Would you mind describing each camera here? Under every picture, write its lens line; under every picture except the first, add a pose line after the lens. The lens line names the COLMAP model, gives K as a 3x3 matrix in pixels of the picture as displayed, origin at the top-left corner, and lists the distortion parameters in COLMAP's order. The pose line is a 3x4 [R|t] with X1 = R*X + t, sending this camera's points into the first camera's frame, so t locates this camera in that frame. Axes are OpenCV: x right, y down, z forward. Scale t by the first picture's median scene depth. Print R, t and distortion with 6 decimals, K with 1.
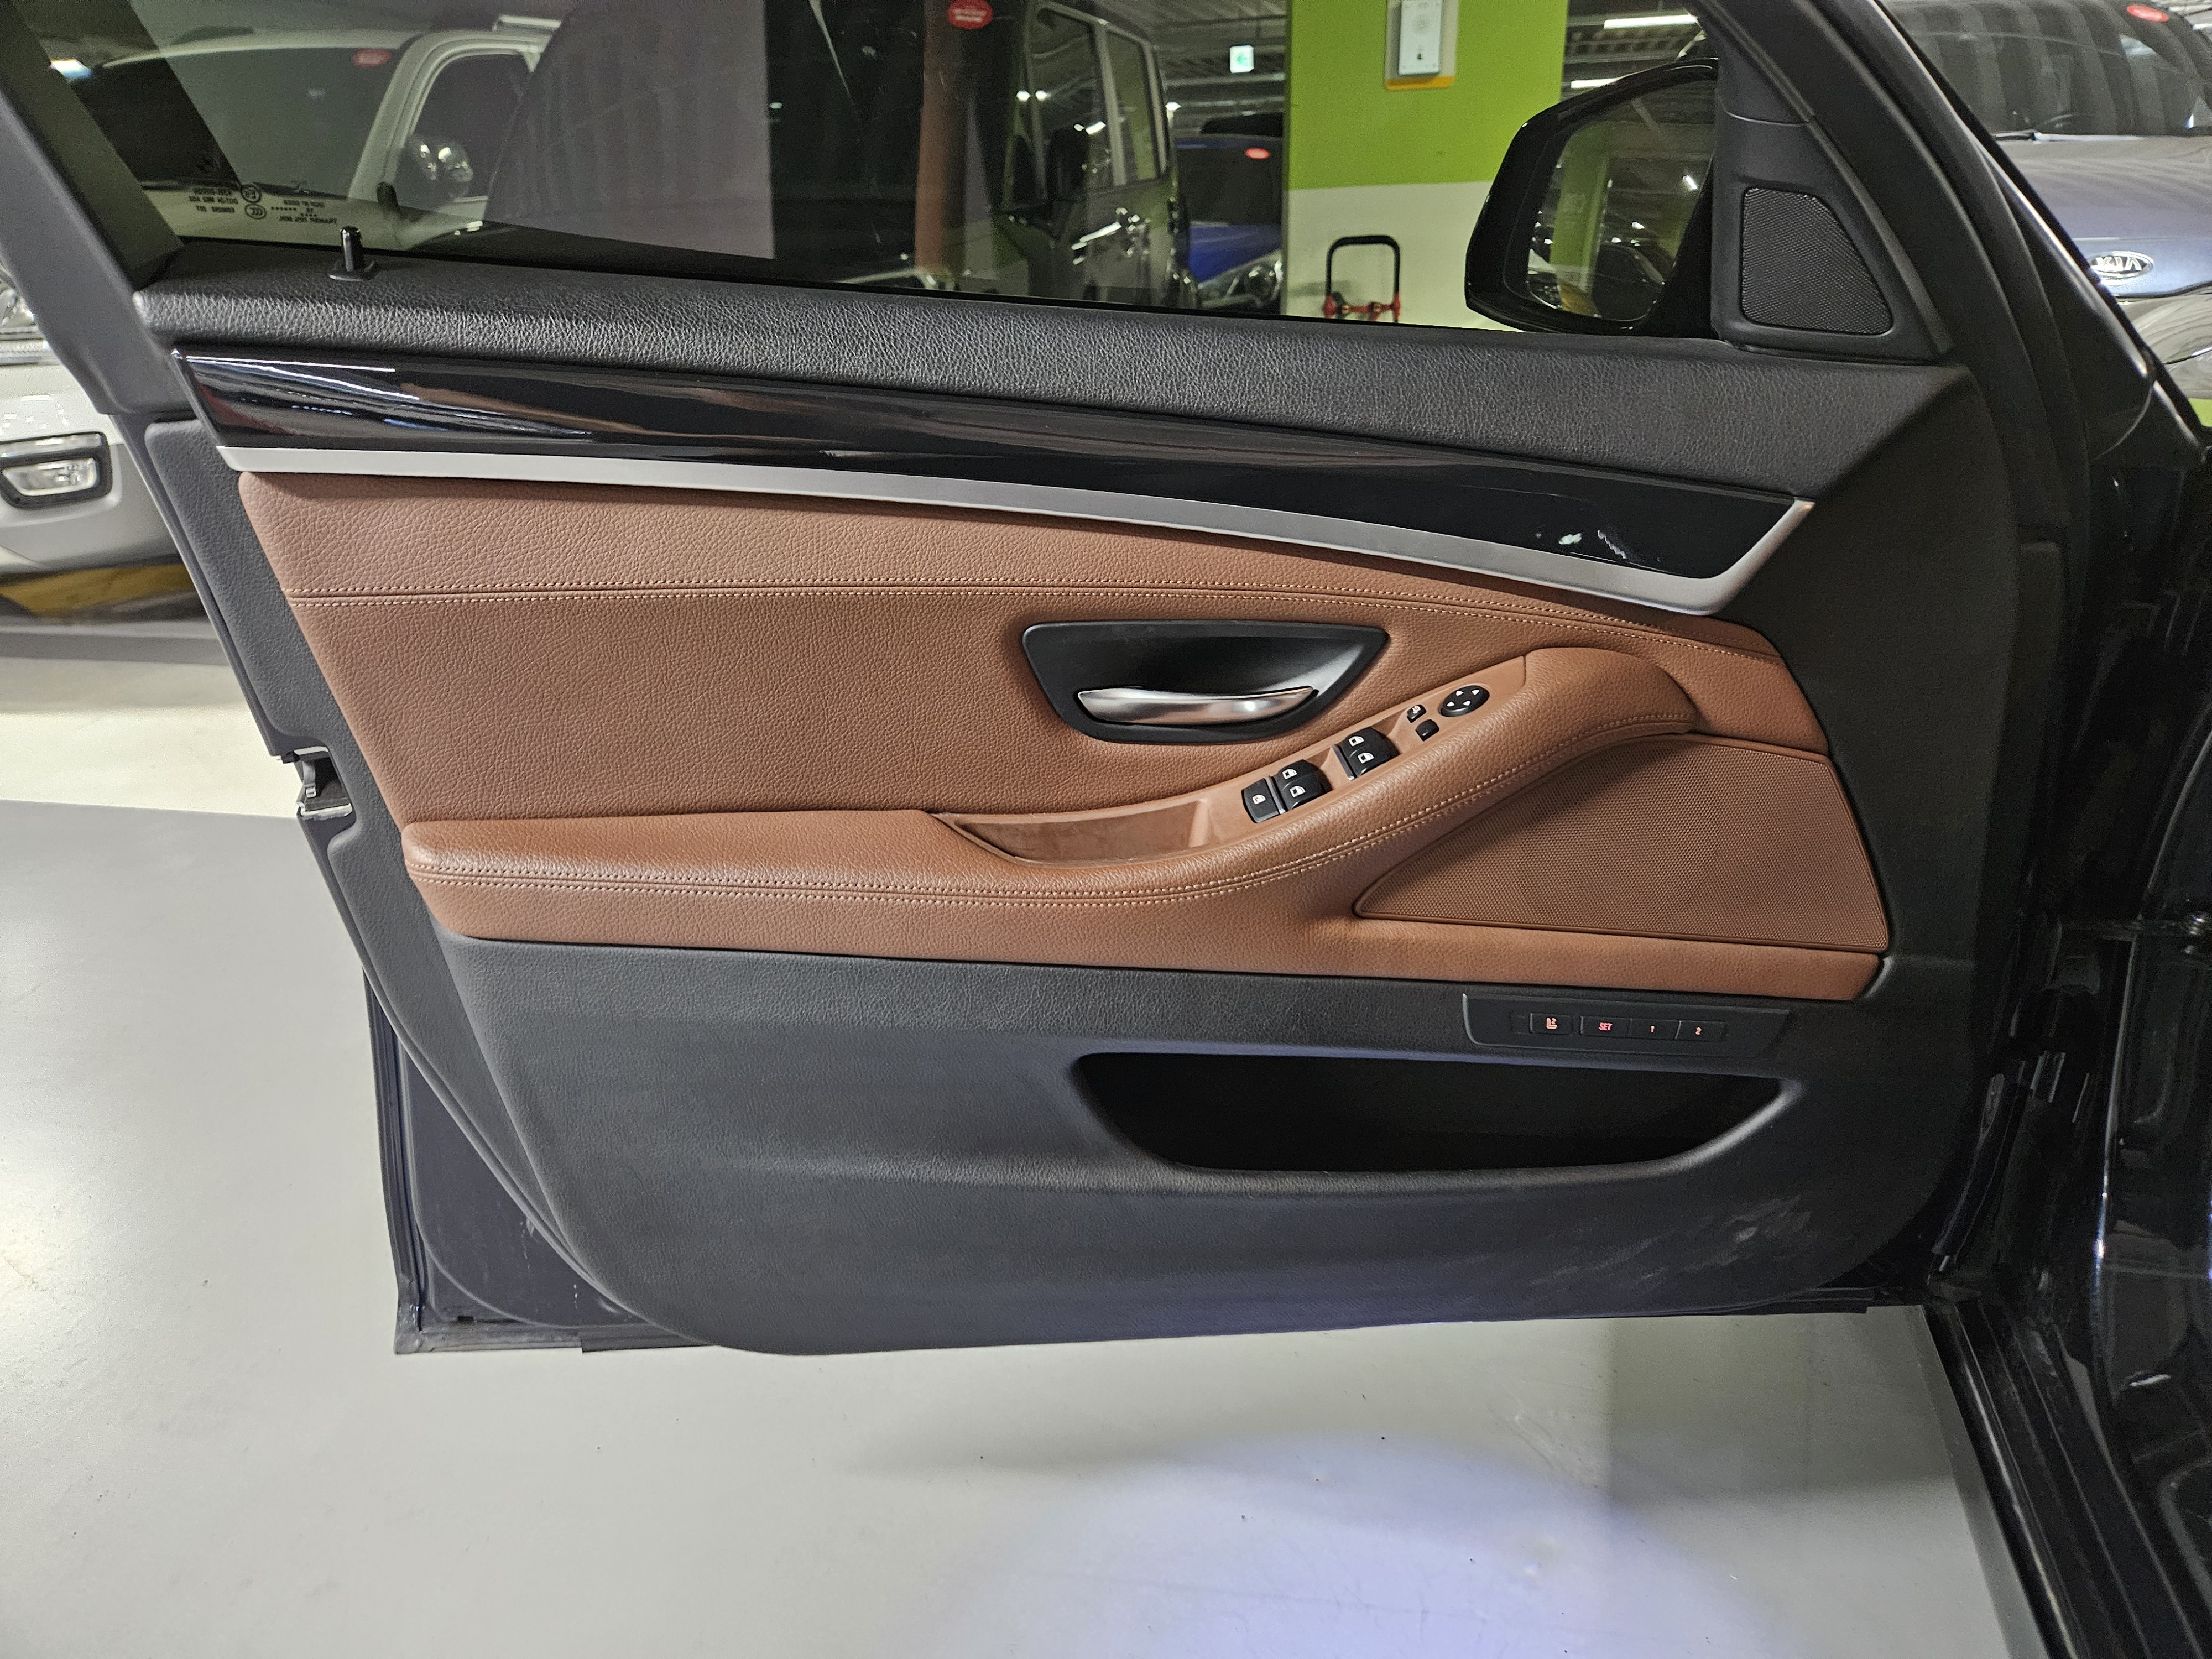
lens RADIAL K [[1472.7, 0, 1104.9], [0, 1472.7, 835.0], [0, 0, 1]] dist [0.054541, -0.043837]
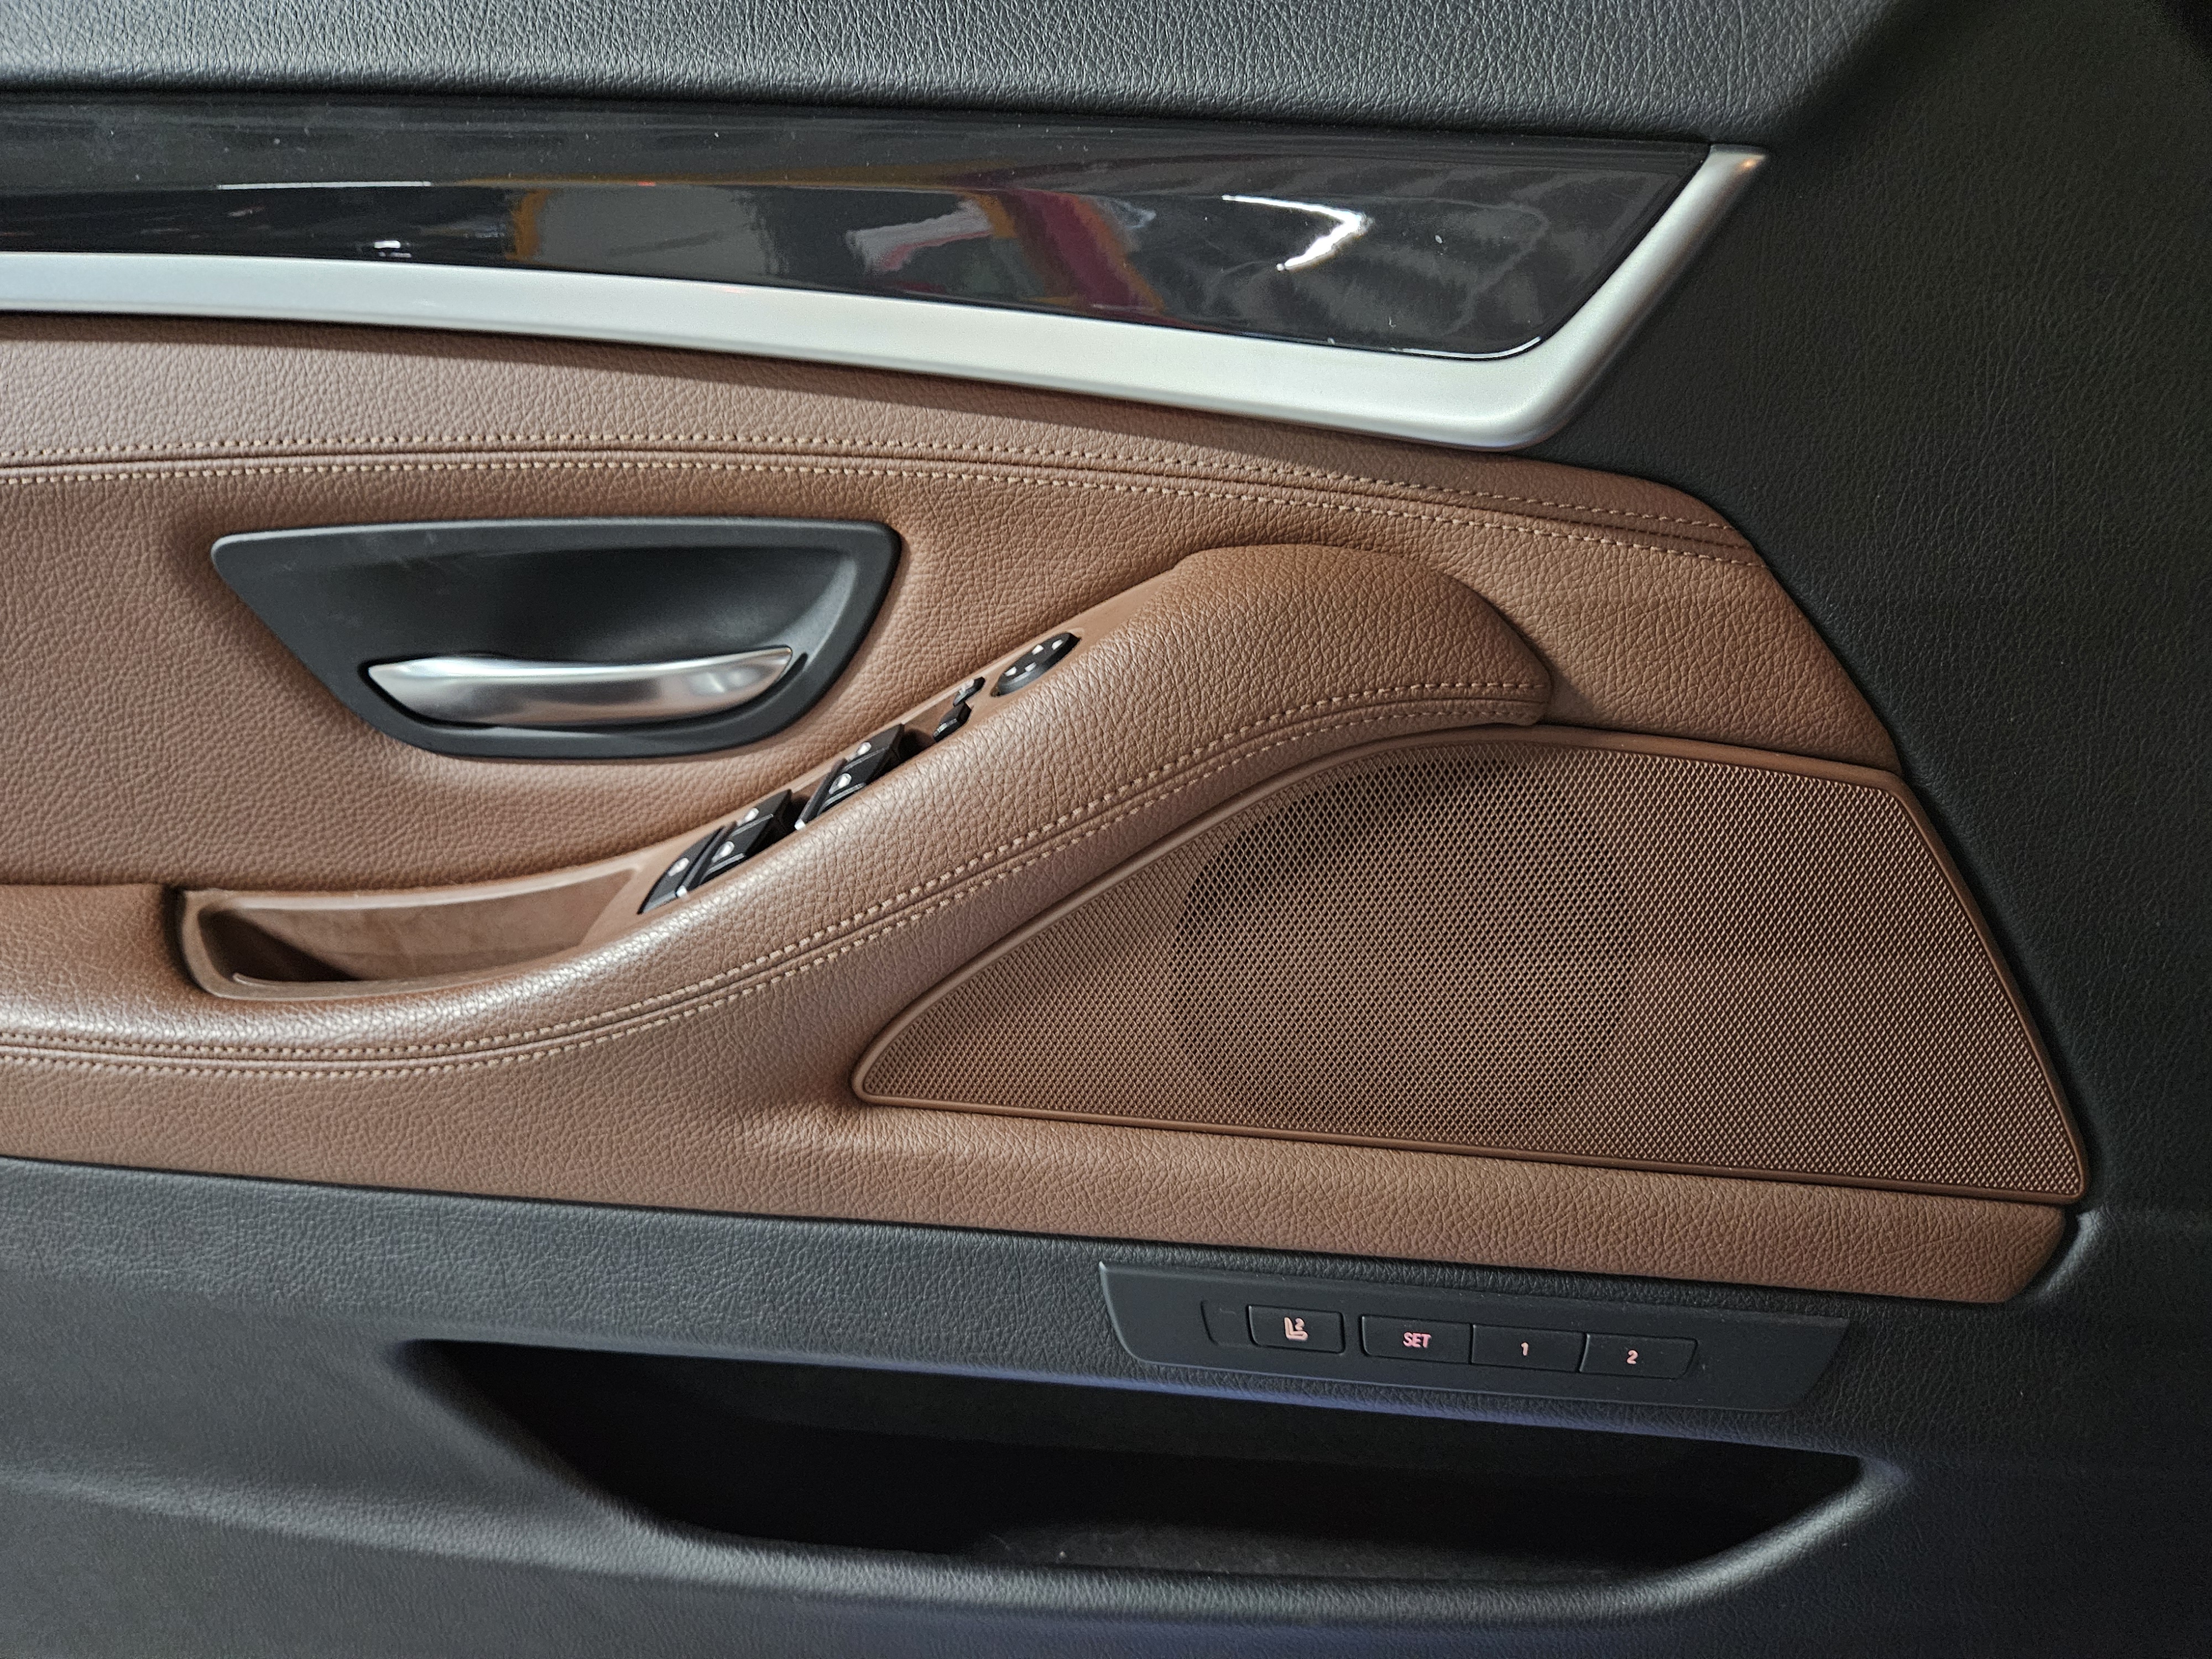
lens RADIAL K [[1472.7, 0, 1111.6], [0, 1472.7, 823.2], [0, 0, 1]] dist [0.054541, -0.043837]
pose [[0.977409, -0.003549, -0.211326, 0.359801], [-0.003777, 0.999406, -0.034253, -0.022422], [0.211322, 0.034278, 0.976815, 0.527587]]
